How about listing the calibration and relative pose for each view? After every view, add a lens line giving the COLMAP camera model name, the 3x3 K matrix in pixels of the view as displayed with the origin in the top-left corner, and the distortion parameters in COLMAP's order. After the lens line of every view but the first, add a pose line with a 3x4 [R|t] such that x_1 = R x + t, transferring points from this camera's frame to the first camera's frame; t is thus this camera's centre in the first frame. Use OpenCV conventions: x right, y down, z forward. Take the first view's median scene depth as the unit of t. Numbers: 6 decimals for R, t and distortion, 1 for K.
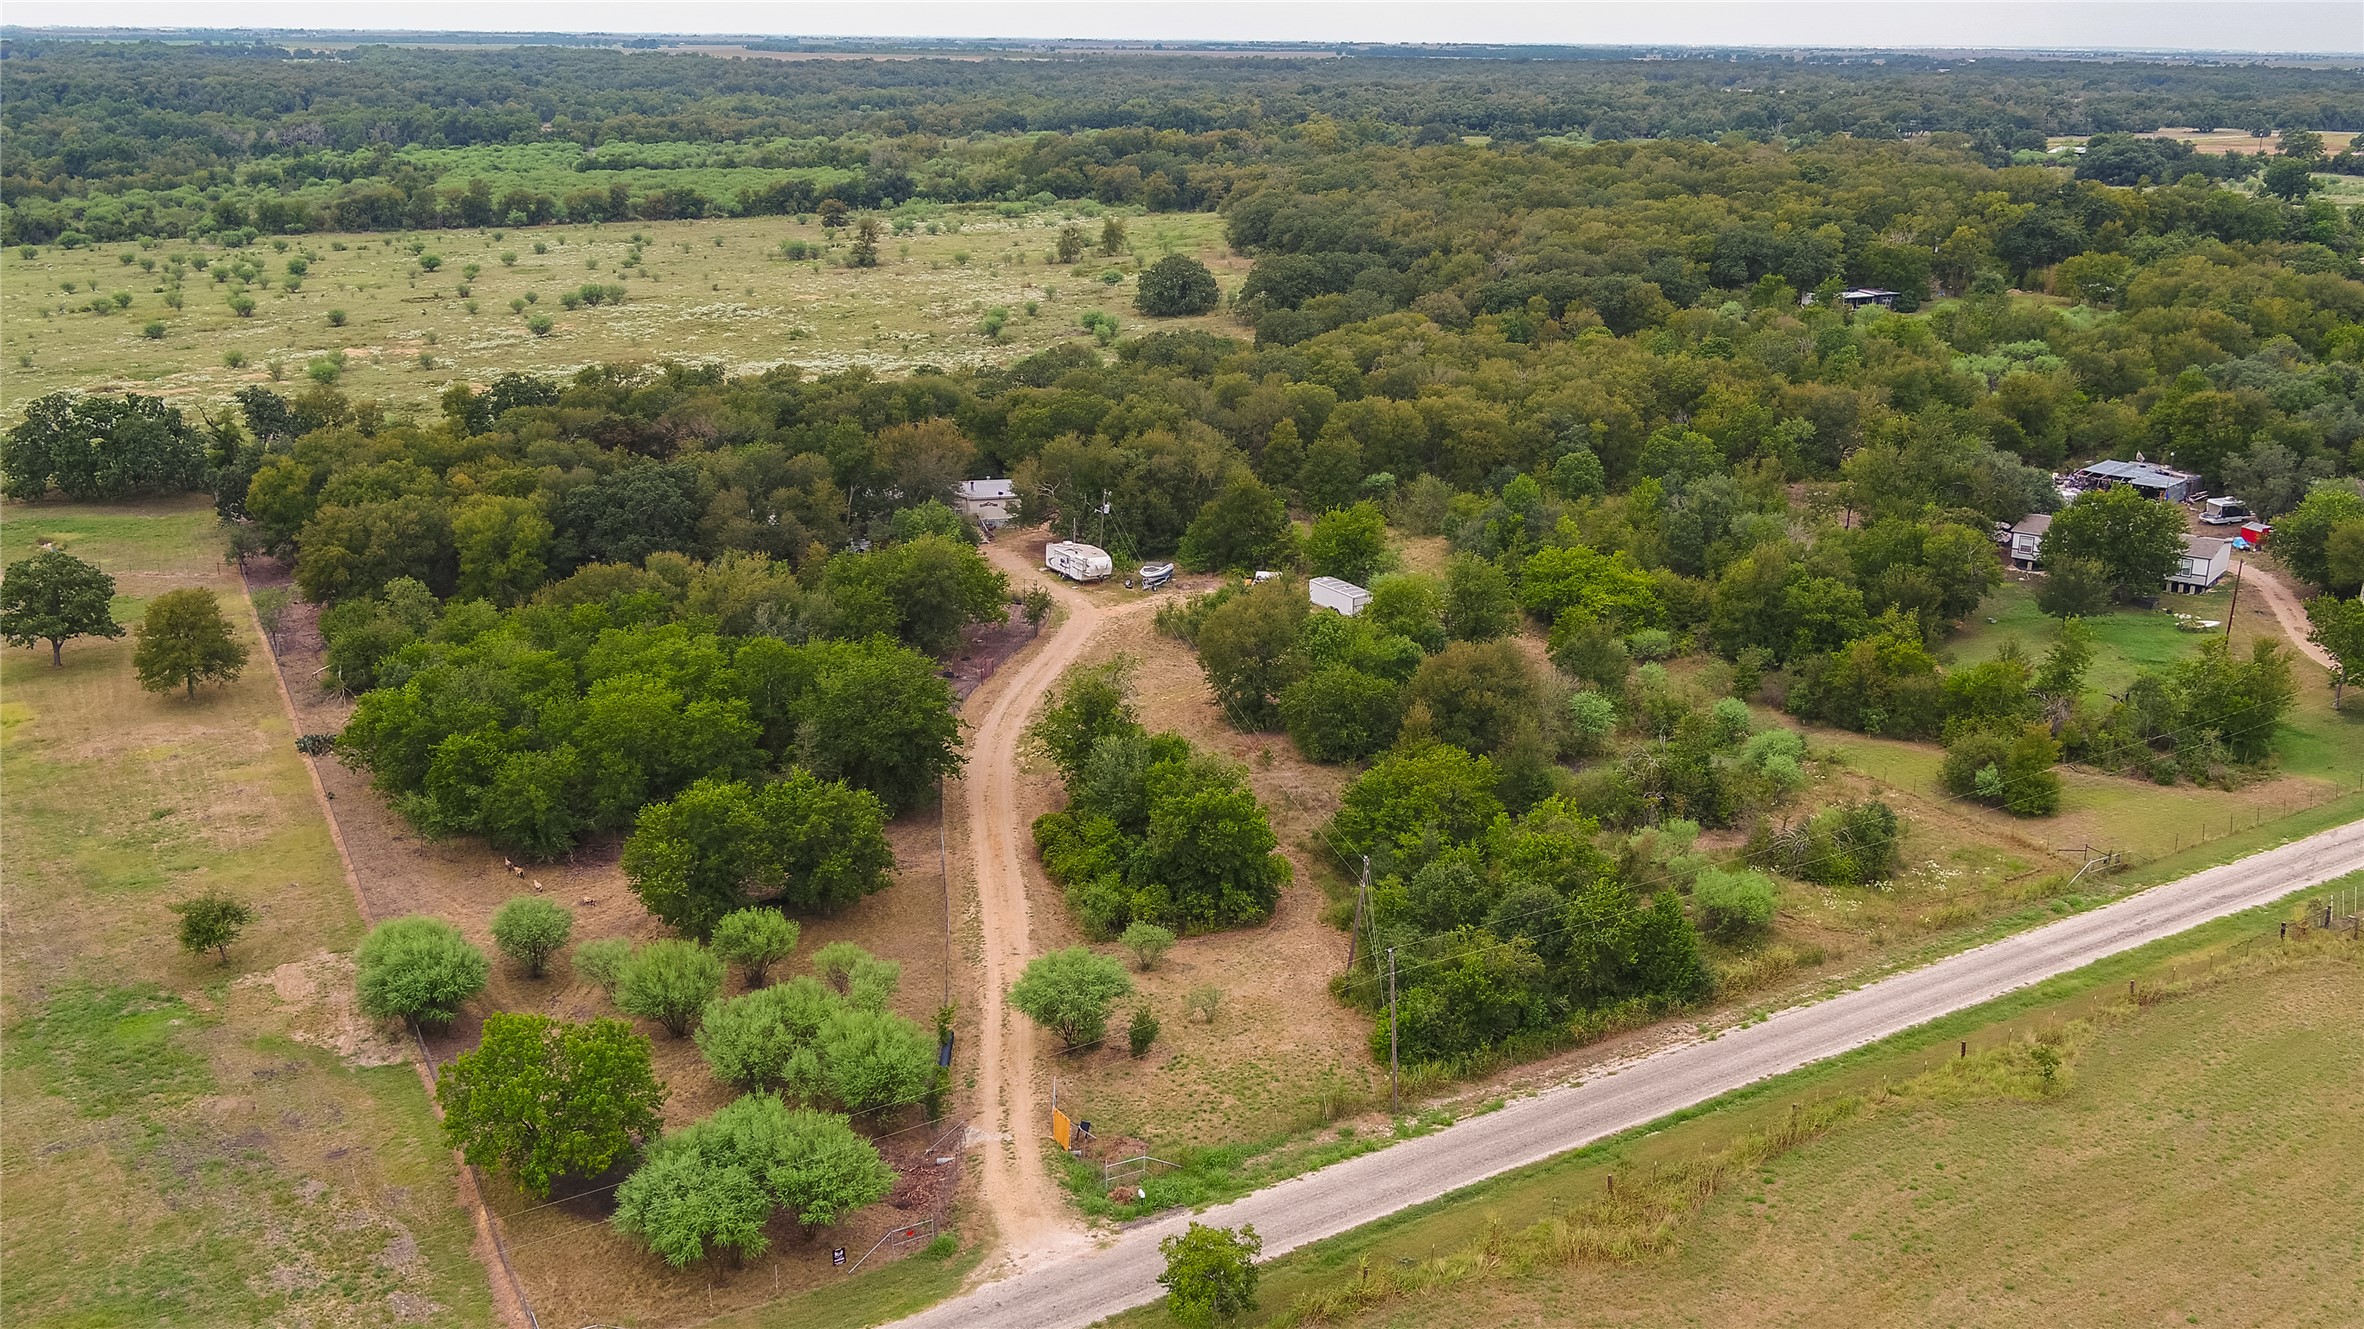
lens RADIAL K [[2151.6, 0, 1186.6], [0, 2151.6, 657.5], [0, 0, 1]] dist [-0.000657, 0.006329]
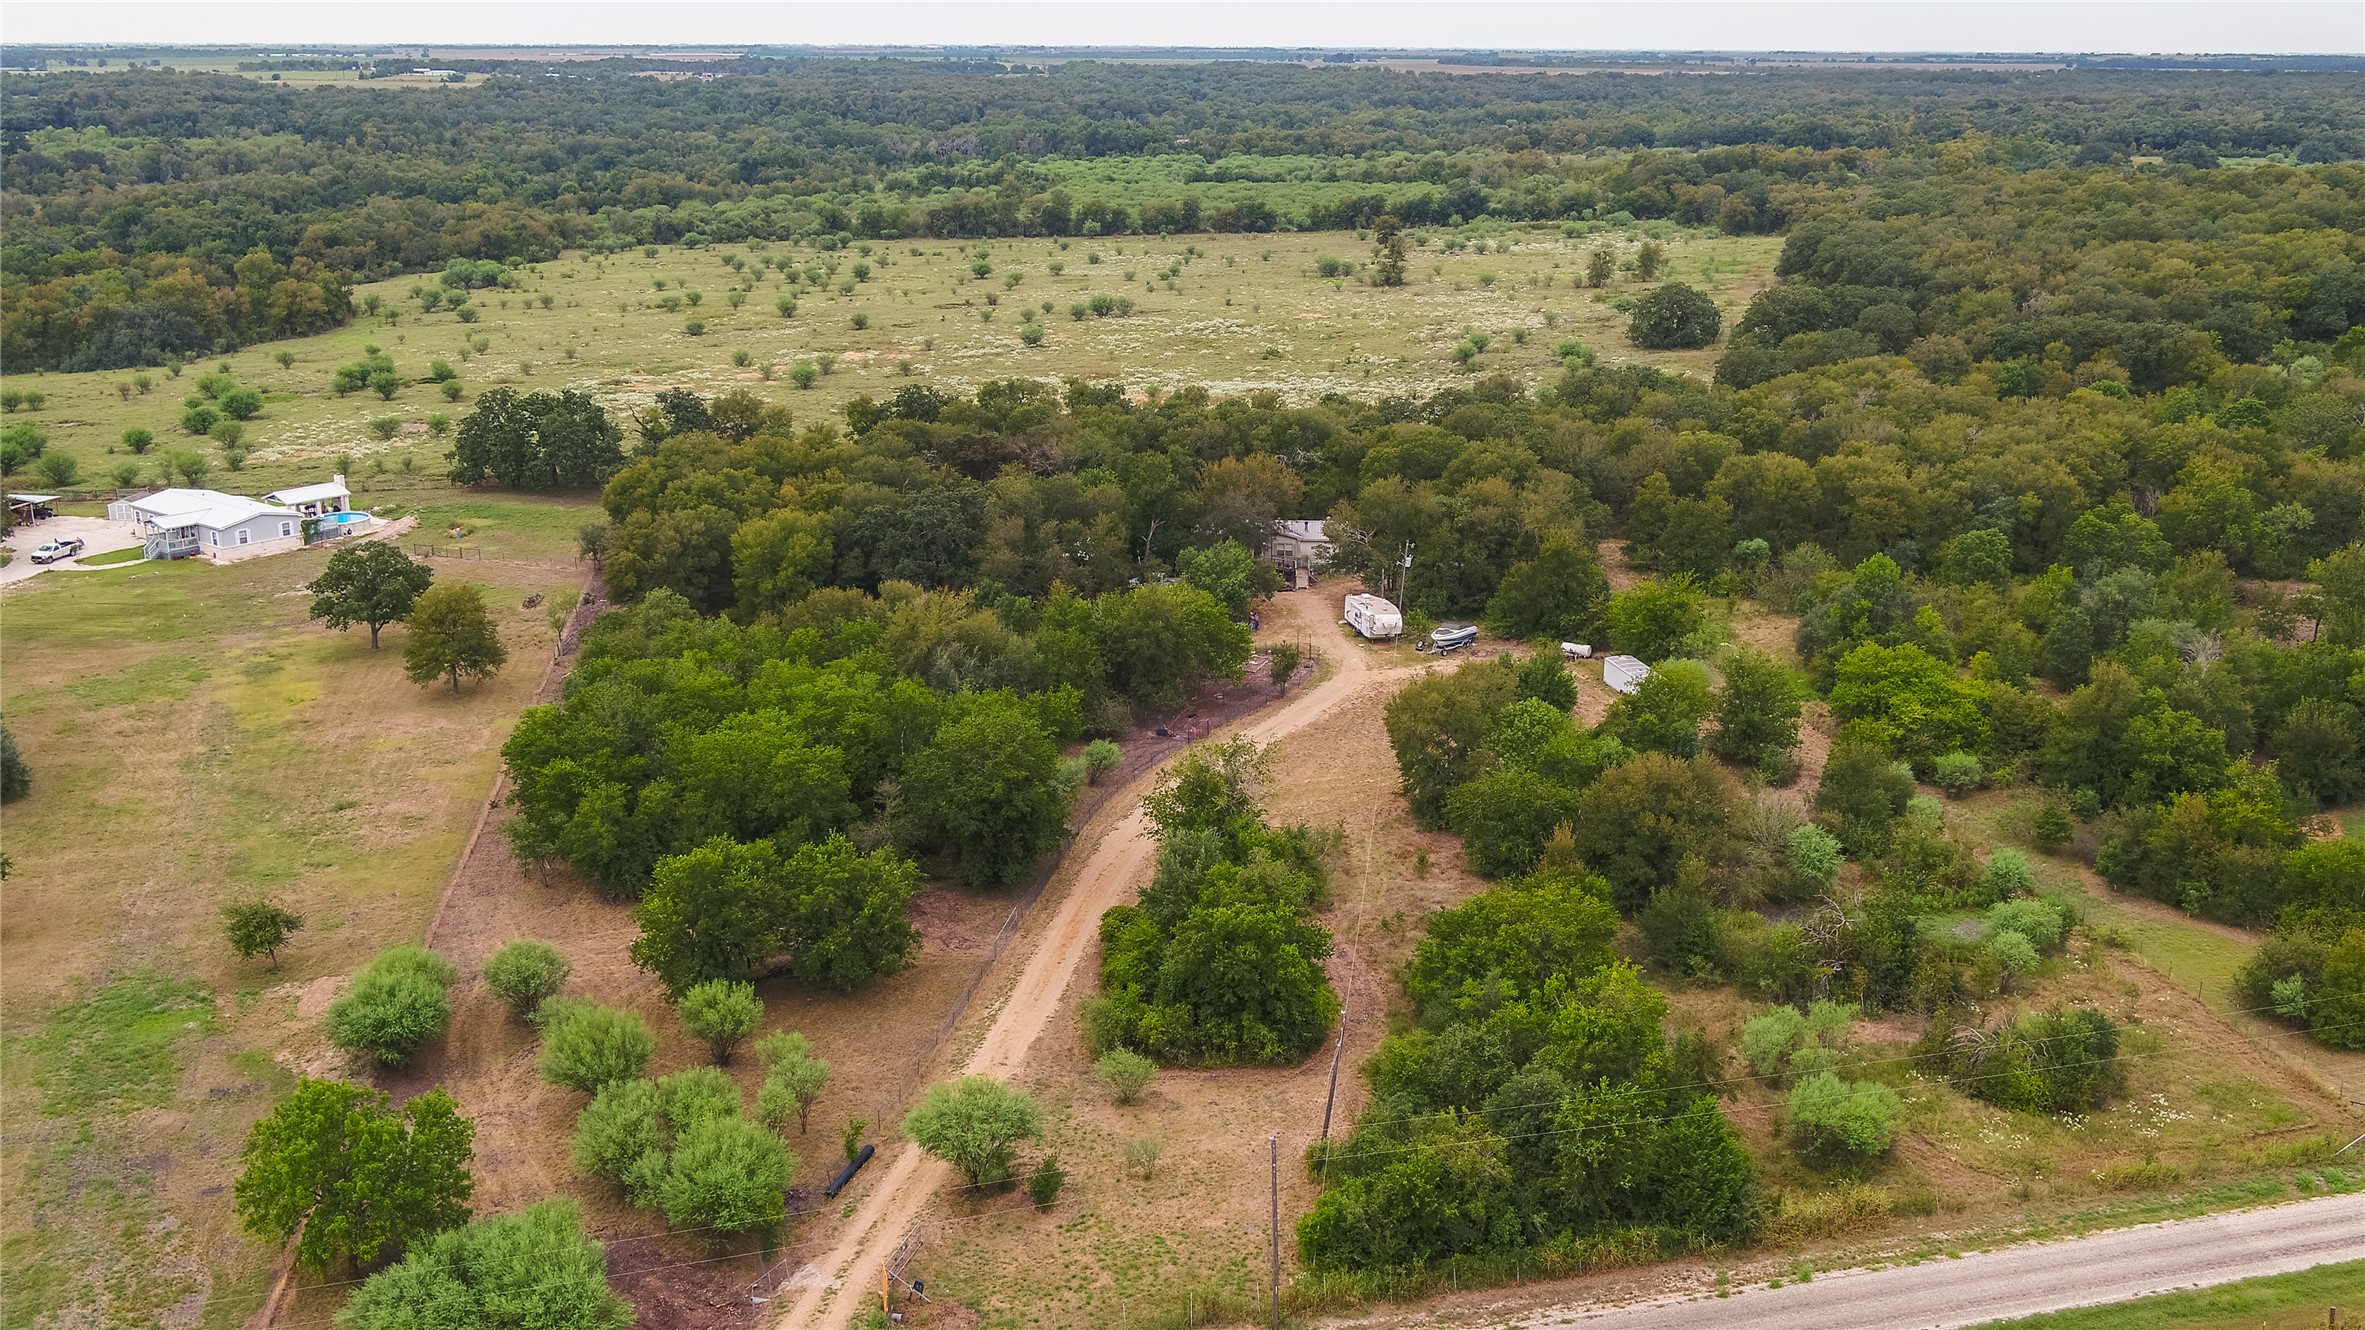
lens RADIAL K [[2152.5, 0, 1187.1], [0, 2152.5, 657.9], [0, 0, 1]] dist [-0.000657, 0.006329]
pose [[0.951964, 0.078495, -0.295979, 0.125001], [-0.080193, 0.996759, 0.006421, -0.022286], [0.295524, 0.017623, 0.955173, 0.078039]]
